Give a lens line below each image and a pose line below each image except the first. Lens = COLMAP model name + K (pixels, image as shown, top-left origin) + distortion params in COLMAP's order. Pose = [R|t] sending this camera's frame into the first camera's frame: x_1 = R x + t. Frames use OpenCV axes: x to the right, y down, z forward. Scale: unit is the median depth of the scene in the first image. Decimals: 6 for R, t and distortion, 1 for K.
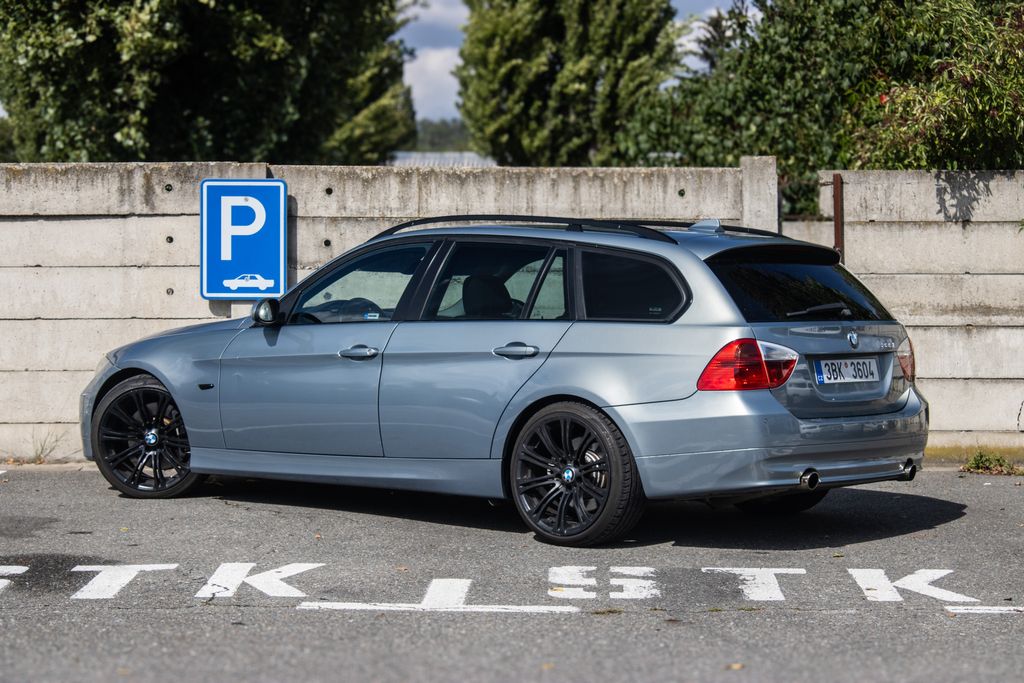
lens RADIAL K [[2525.0, 0, 508.4], [0, 2525.0, 324.2], [0, 0, 1]] dist [0.074242, 0.442276]
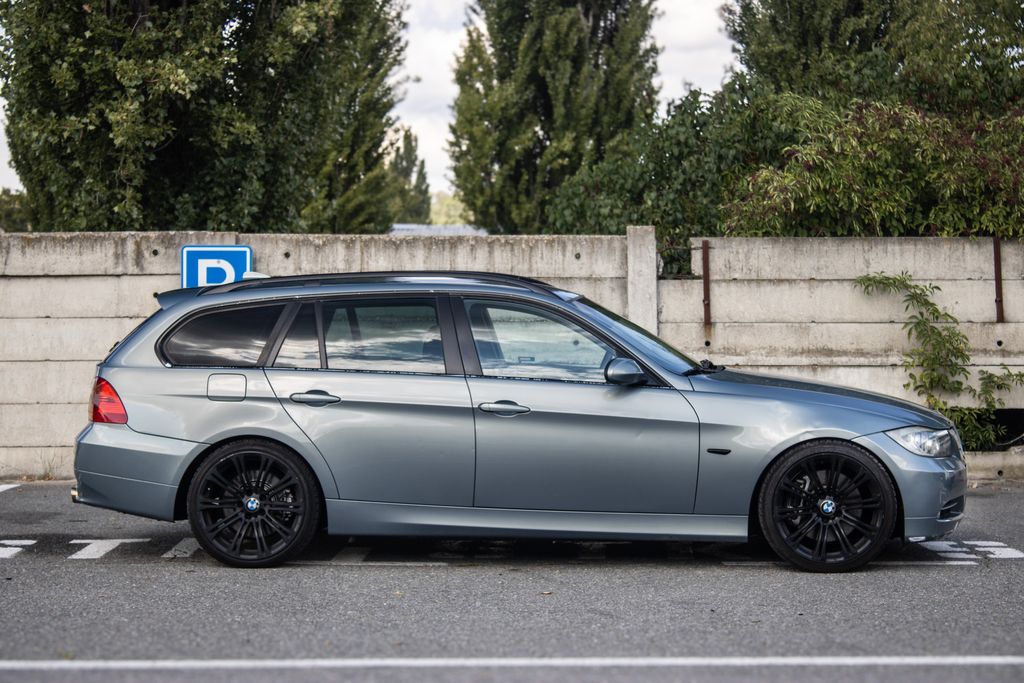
lens RADIAL K [[2525.0, 0, 508.4], [0, 2525.0, 324.2], [0, 0, 1]] dist [0.074242, 0.442276]
pose [[0.999977, -0.001378, -0.006678, 0.043381], [0.001187, 0.999596, -0.028408, 0.015182], [0.006714, 0.028400, 0.999574, -0.212218]]
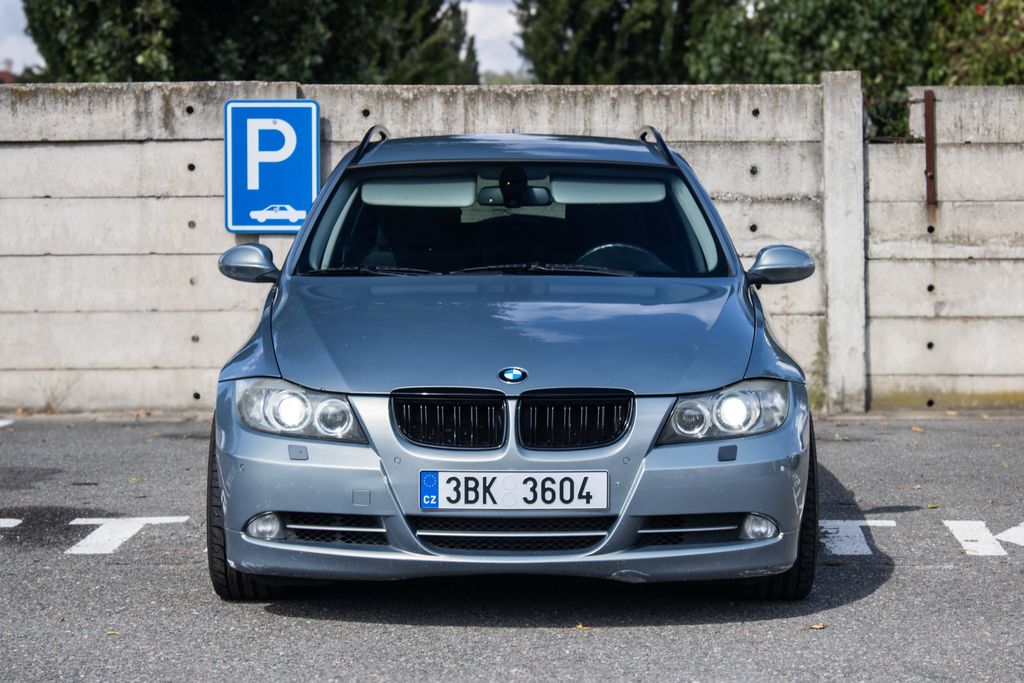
lens RADIAL K [[2648.5, 0, 512.0], [0, 2648.5, 341.5], [0, 0, 1]] dist [0.094985, 0.230254]
pose [[0.999691, -0.003425, -0.024619, 0.004550], [0.003932, 0.999780, 0.020597, 0.009961], [0.024543, -0.020687, 0.999485, 0.048682]]
